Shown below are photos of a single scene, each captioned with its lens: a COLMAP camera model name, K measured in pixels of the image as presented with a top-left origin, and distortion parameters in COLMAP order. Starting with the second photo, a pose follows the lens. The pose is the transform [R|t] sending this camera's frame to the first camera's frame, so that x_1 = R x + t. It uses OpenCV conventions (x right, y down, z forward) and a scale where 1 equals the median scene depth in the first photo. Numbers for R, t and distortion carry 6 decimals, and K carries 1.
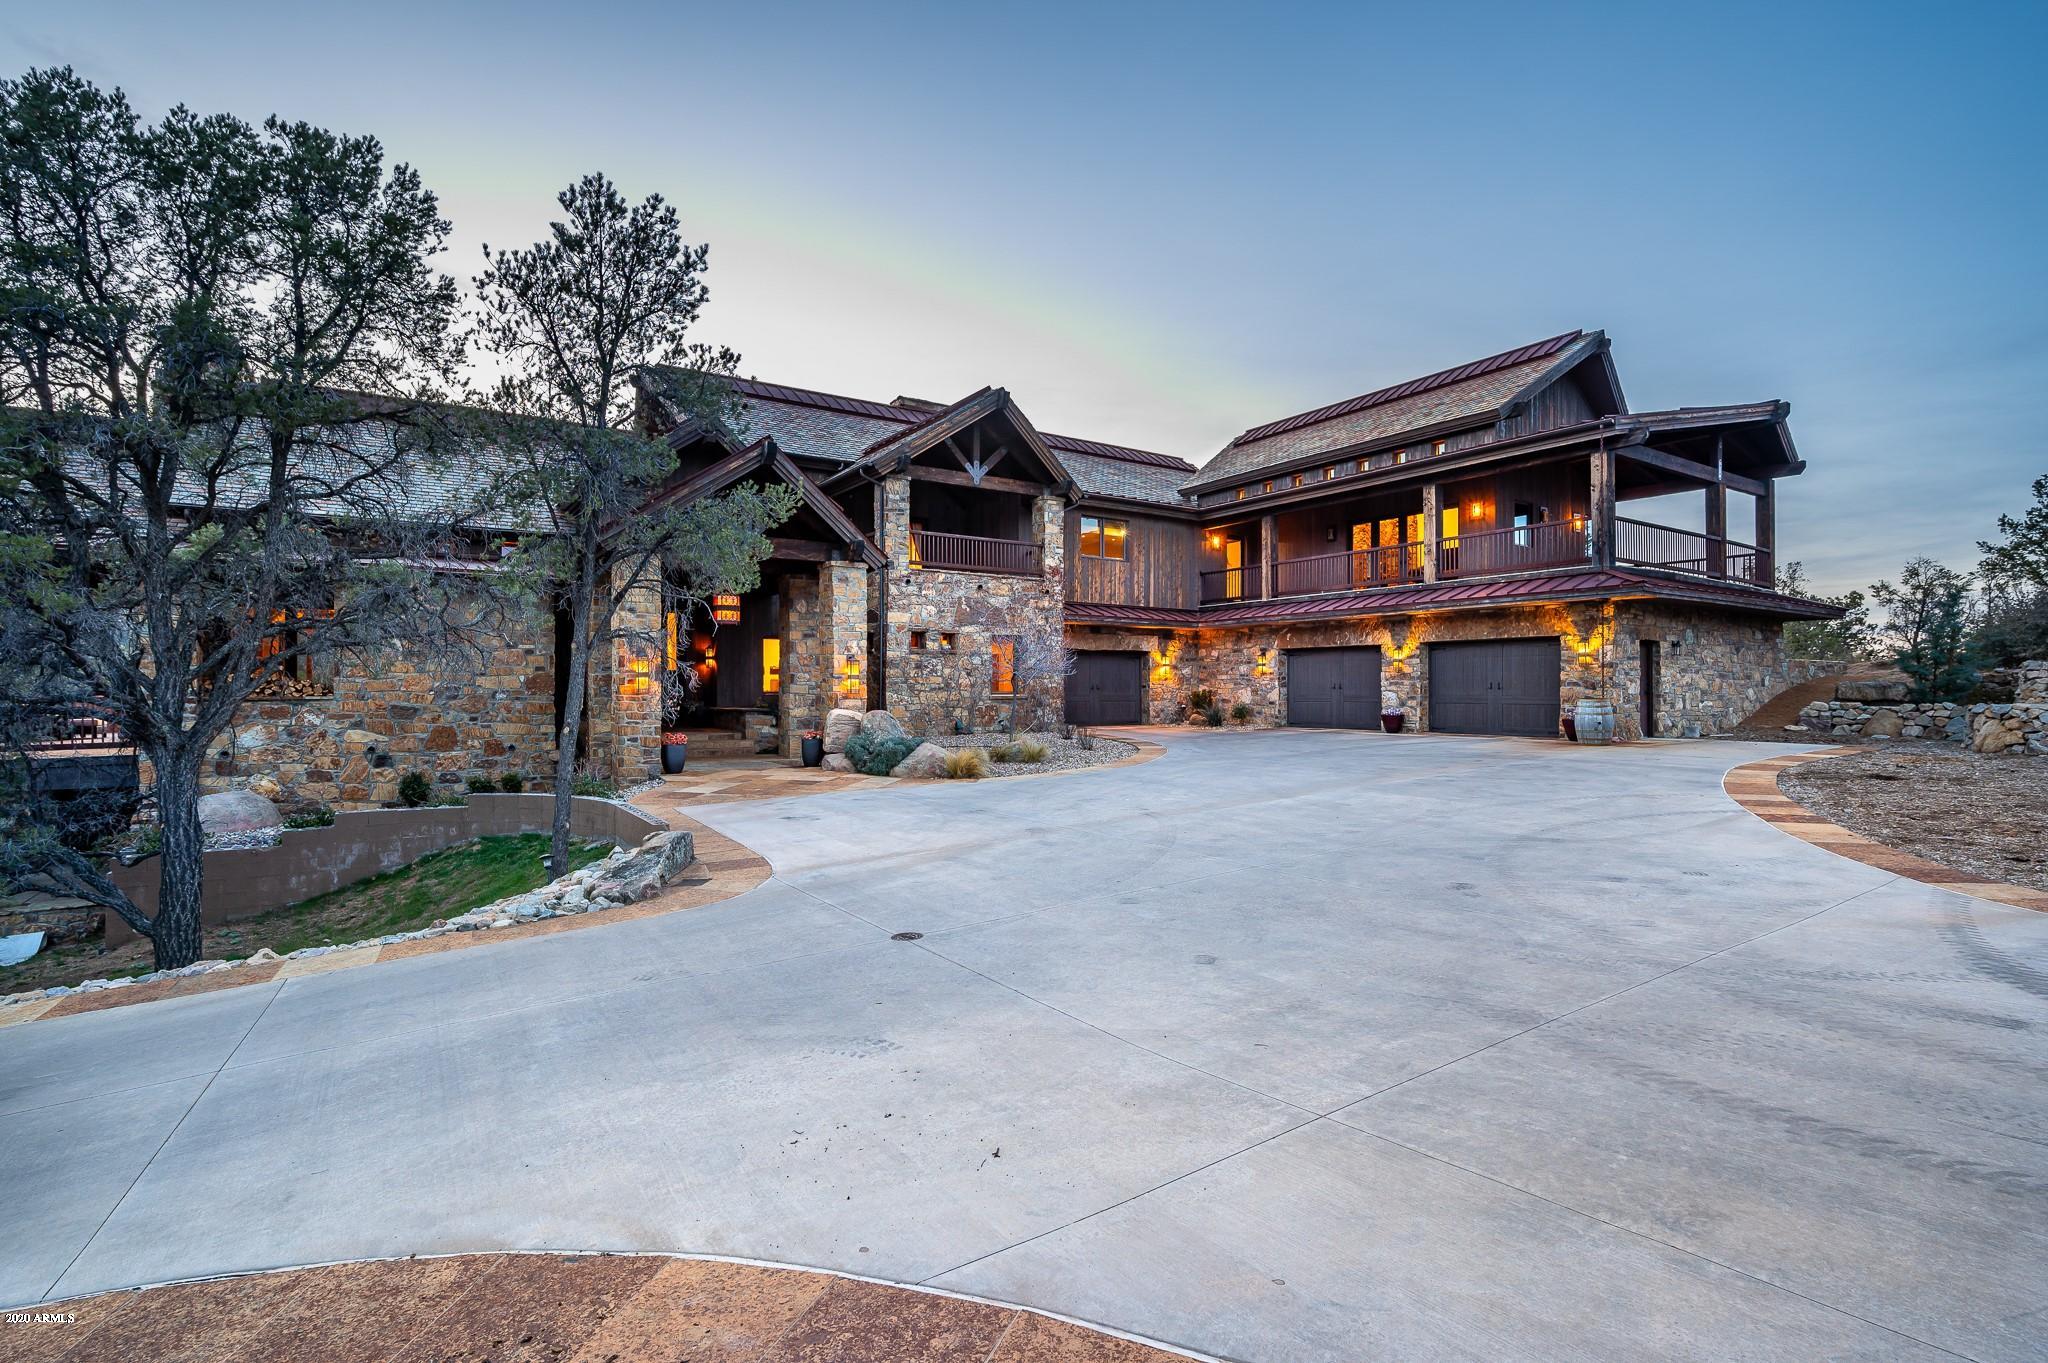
lens RADIAL K [[961.9, 0, 1059.2], [0, 961.9, 699.3], [0, 0, 1]] dist [0.004089, -0.003746]
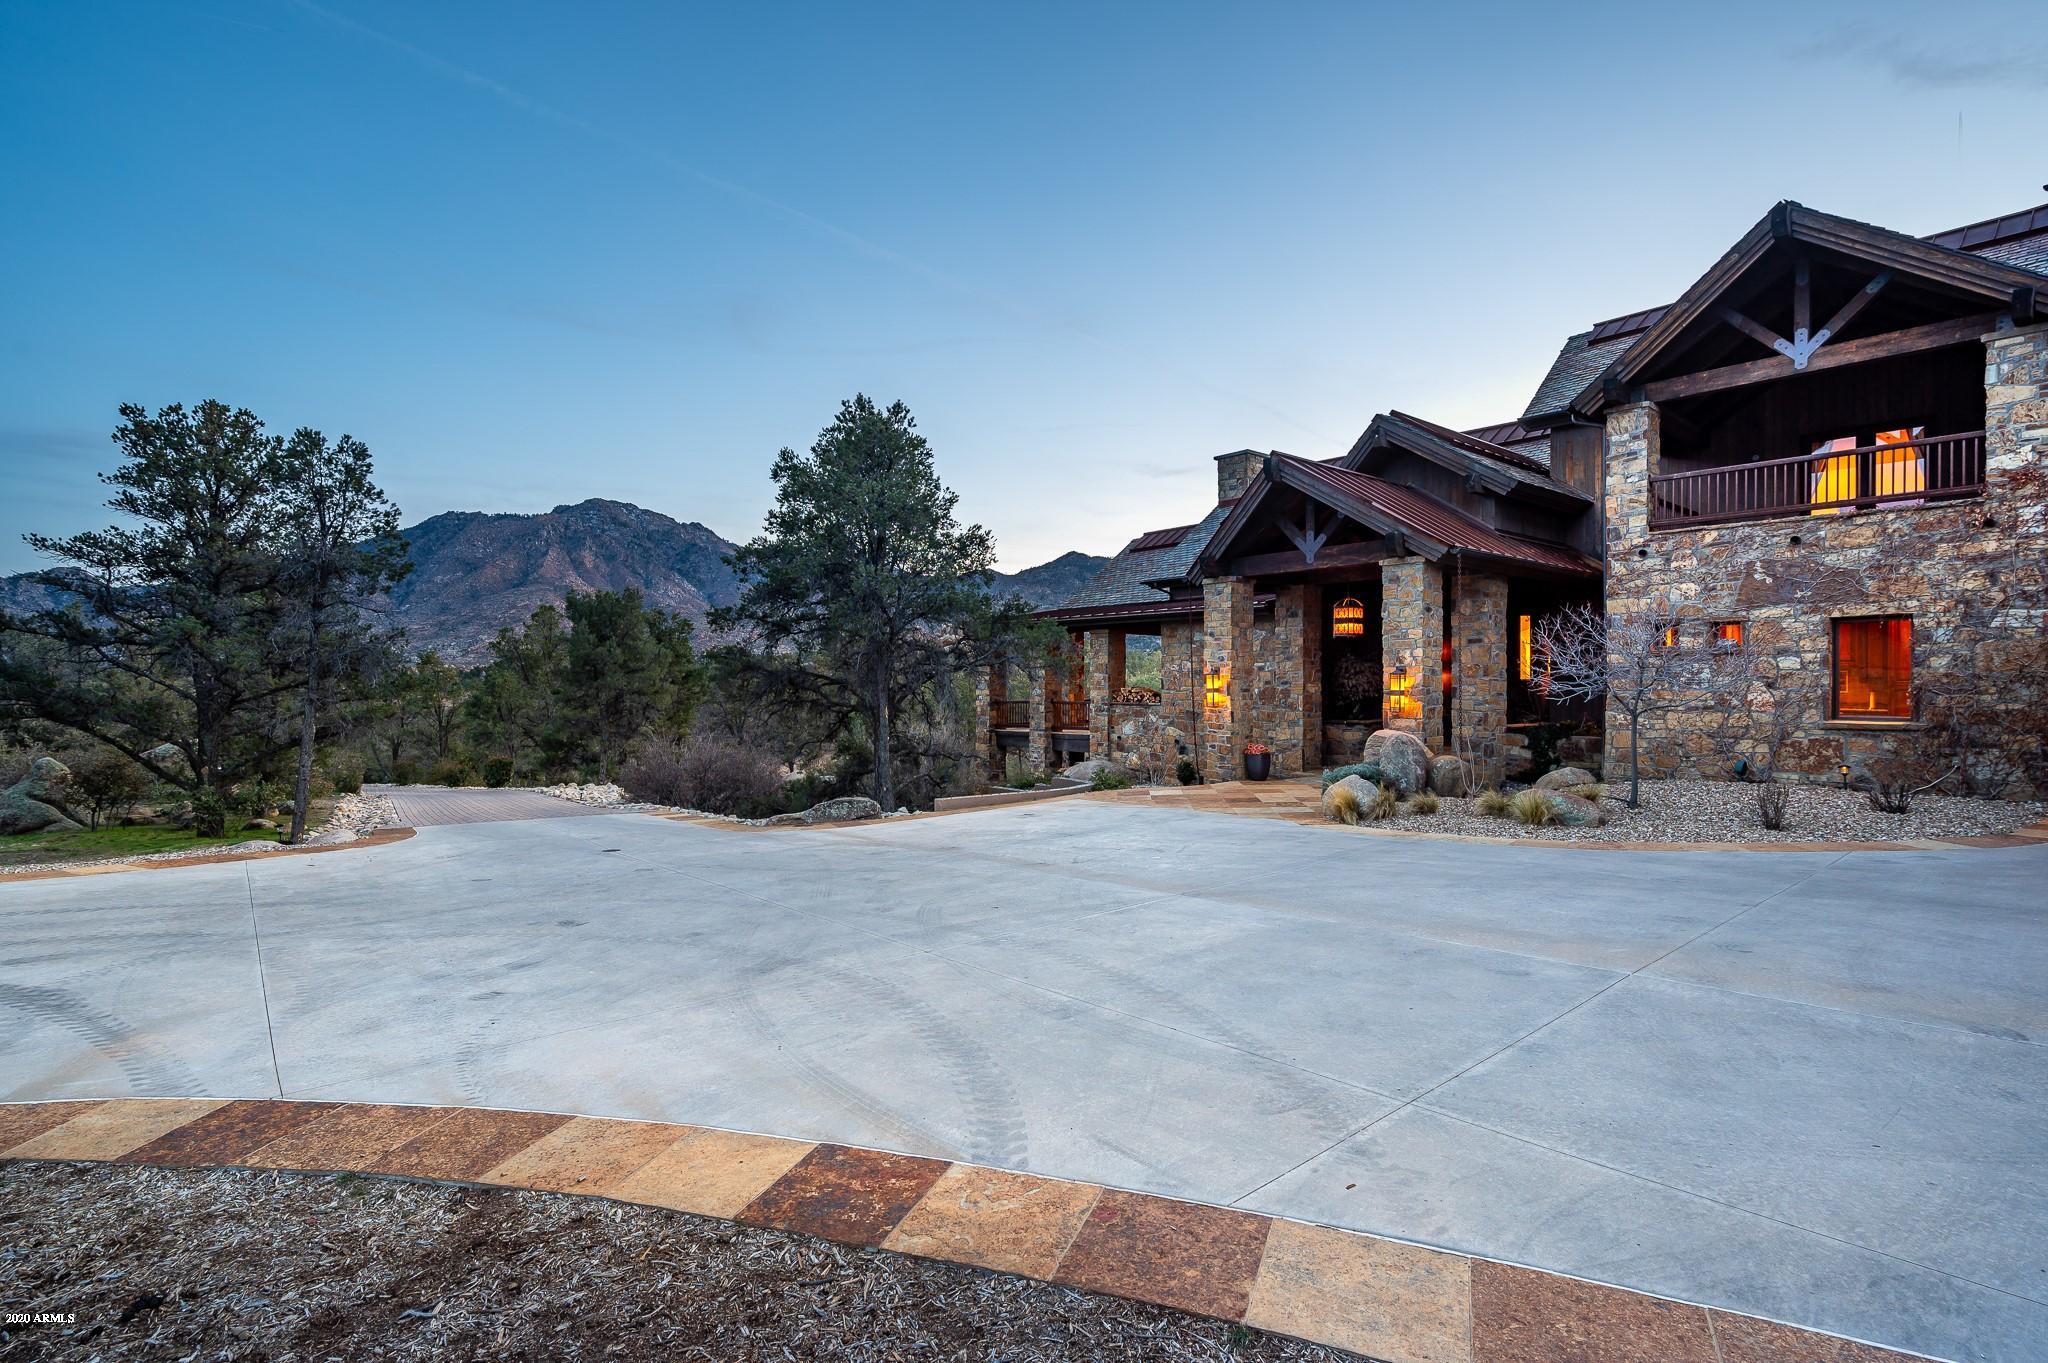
lens RADIAL K [[961.9, 0, 992.4], [0, 961.9, 683.3], [0, 0, 1]] dist [0.004089, -0.003746]
pose [[0.048681, -0.002780, -0.998810, 0.499546], [-0.015929, 0.999867, -0.003559, -0.017257], [0.998687, 0.016083, 0.048631, 0.478610]]
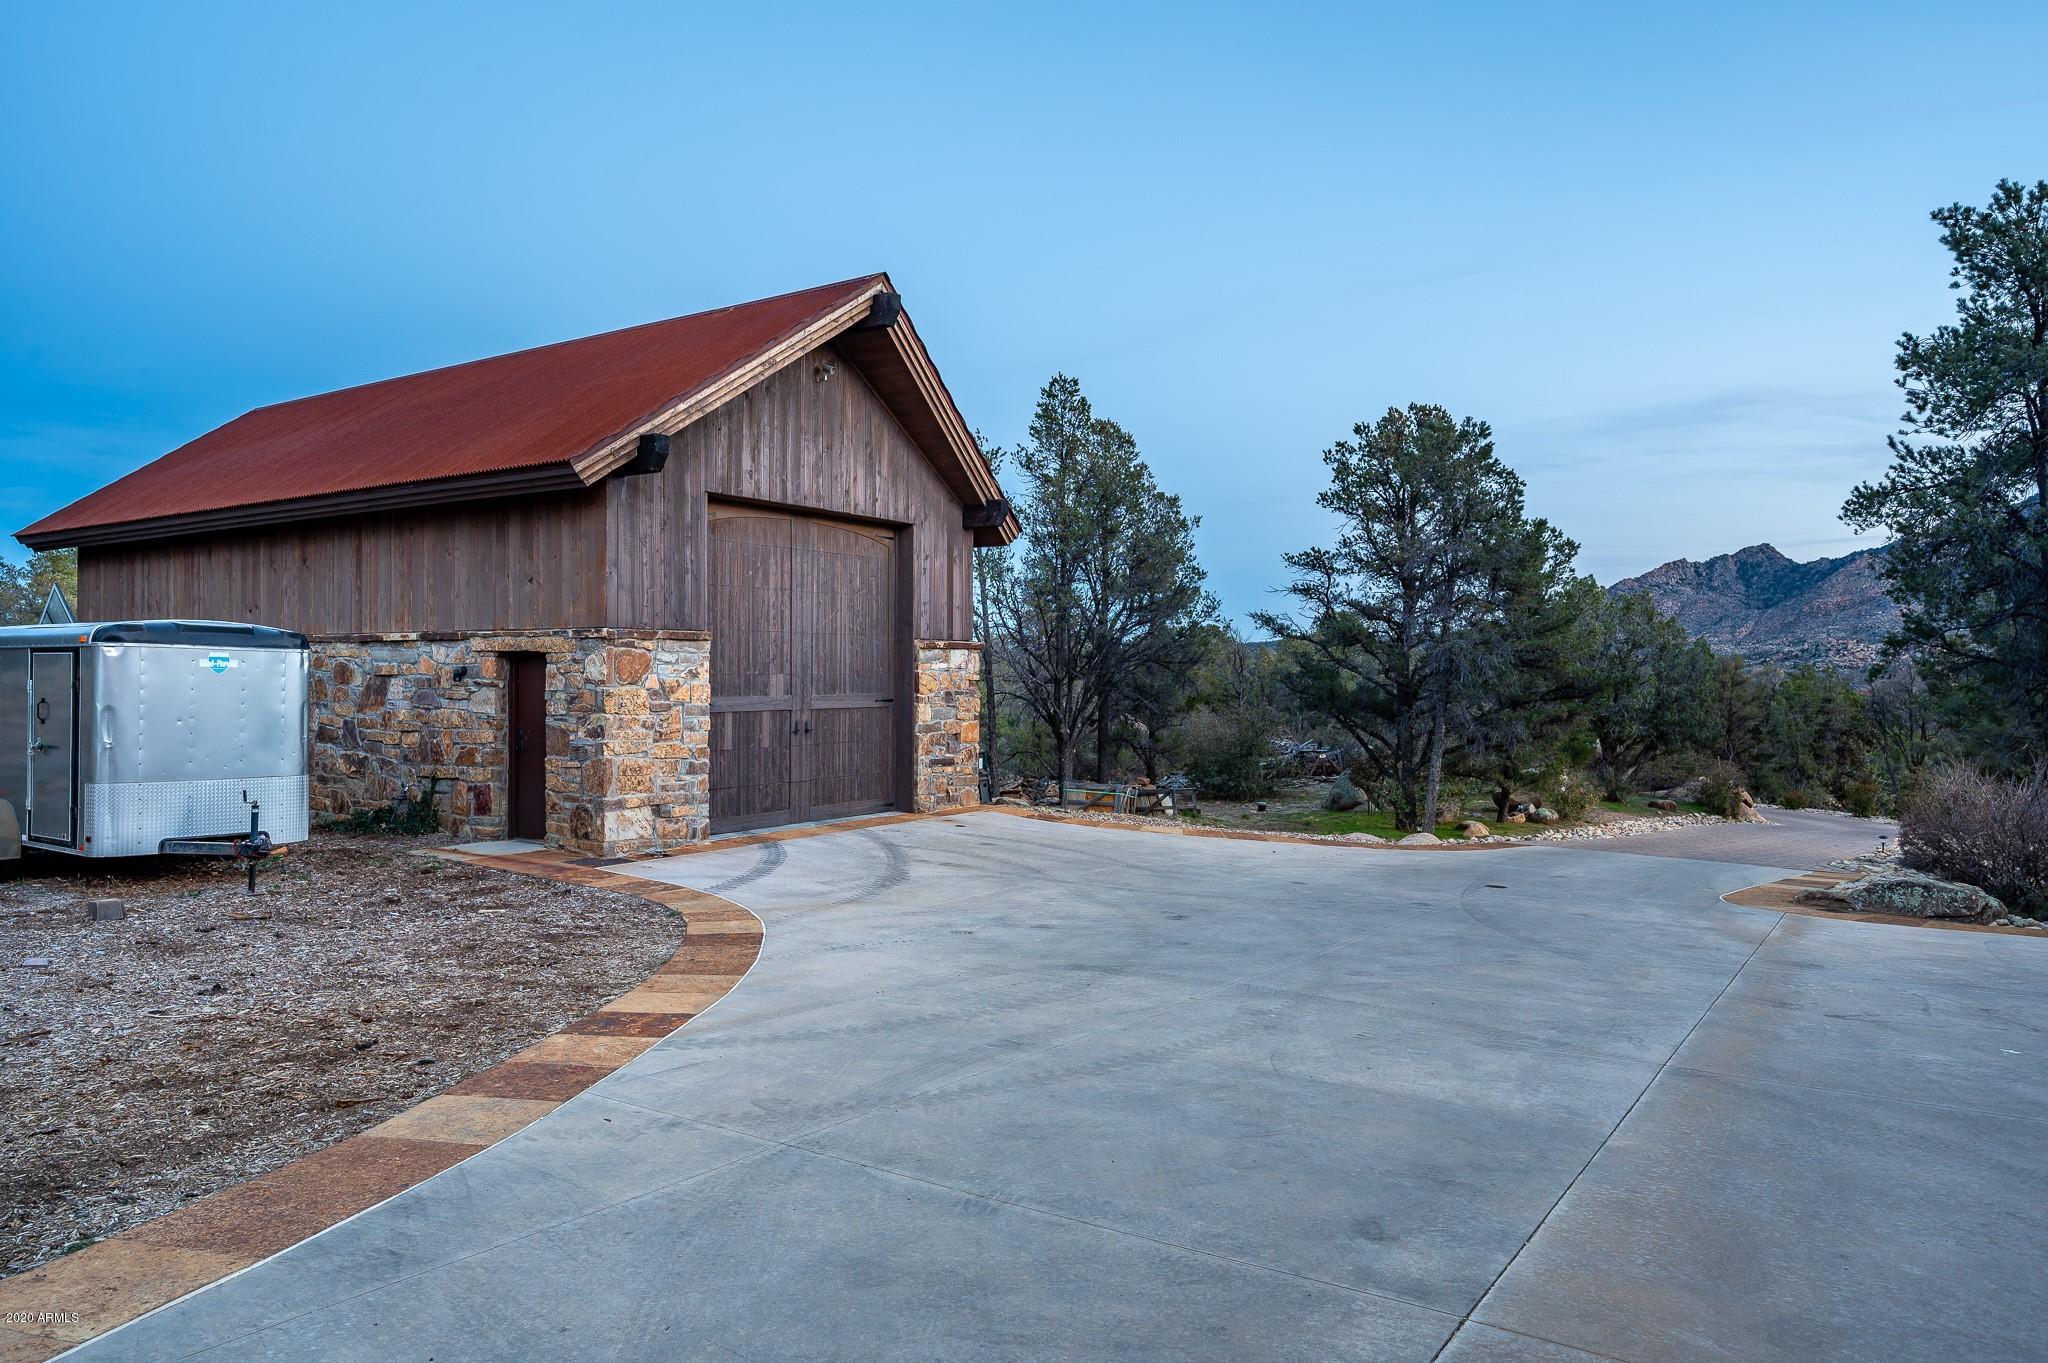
lens RADIAL K [[1310.2, 0, 1018.9], [0, 1310.2, 672.4], [0, 0, 1]] dist [0.002186, 0.000877]
pose [[-0.941379, -0.006285, -0.337292, 0.364219], [-0.011481, 0.999844, 0.013414, -0.027369], [0.337155, 0.016500, -0.941304, 0.793434]]
